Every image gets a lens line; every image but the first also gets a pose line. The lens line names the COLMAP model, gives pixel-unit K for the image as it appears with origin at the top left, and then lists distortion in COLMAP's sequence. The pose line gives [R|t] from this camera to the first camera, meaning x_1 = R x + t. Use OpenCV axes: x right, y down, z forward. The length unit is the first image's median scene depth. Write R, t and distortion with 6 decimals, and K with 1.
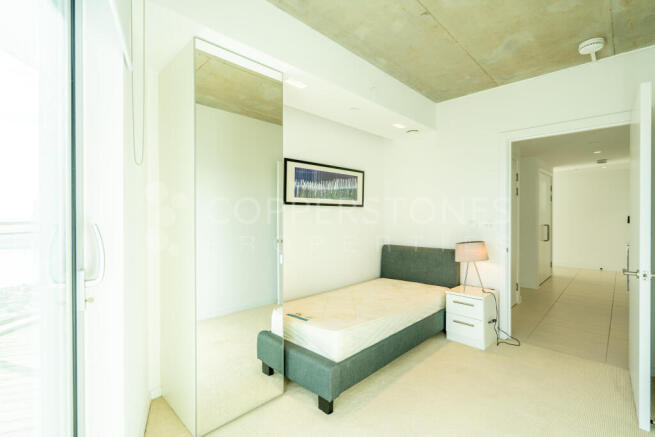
lens RADIAL K [[300.5, 0, 329.4], [0, 300.5, 218.1], [0, 0, 1]] dist [-0.003632, -0.000302]
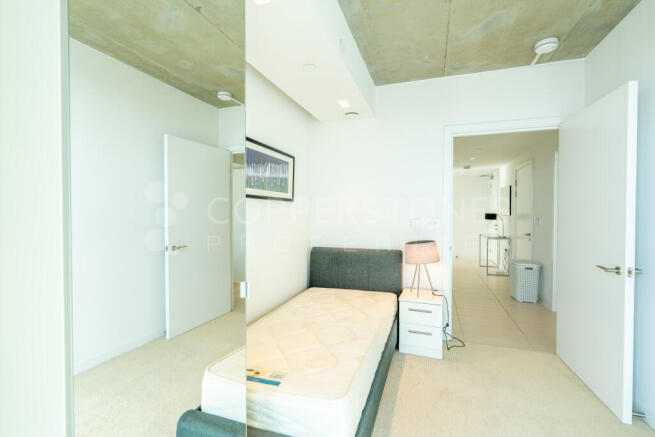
lens RADIAL K [[300.5, 0, 329.4], [0, 300.5, 218.1], [0, 0, 1]] dist [-0.003632, -0.000302]
pose [[0.906147, -0.004816, 0.422936, -0.156449], [0.000610, 0.999949, 0.010079, -0.001419], [-0.422963, -0.008875, 0.906104, 0.268870]]
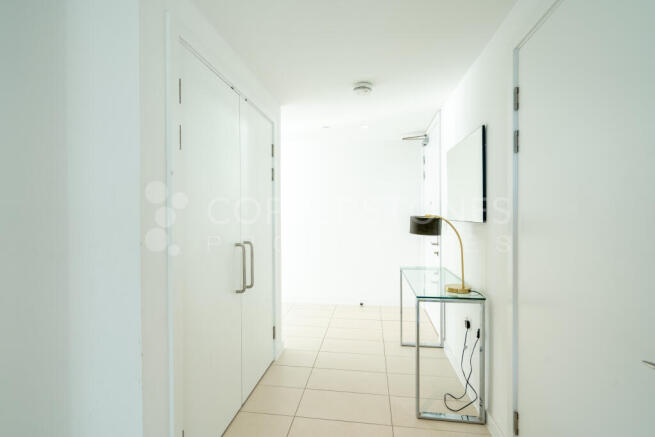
lens RADIAL K [[304.2, 0, 327.5], [0, 304.2, 218.5], [0, 0, 1]] dist [0.001325, 0.000306]
pose [[0.809411, -0.003879, 0.587230, 1.080221], [0.004959, 0.999988, -0.000230, -0.006436], [-0.587222, 0.003098, 0.809420, 1.198254]]
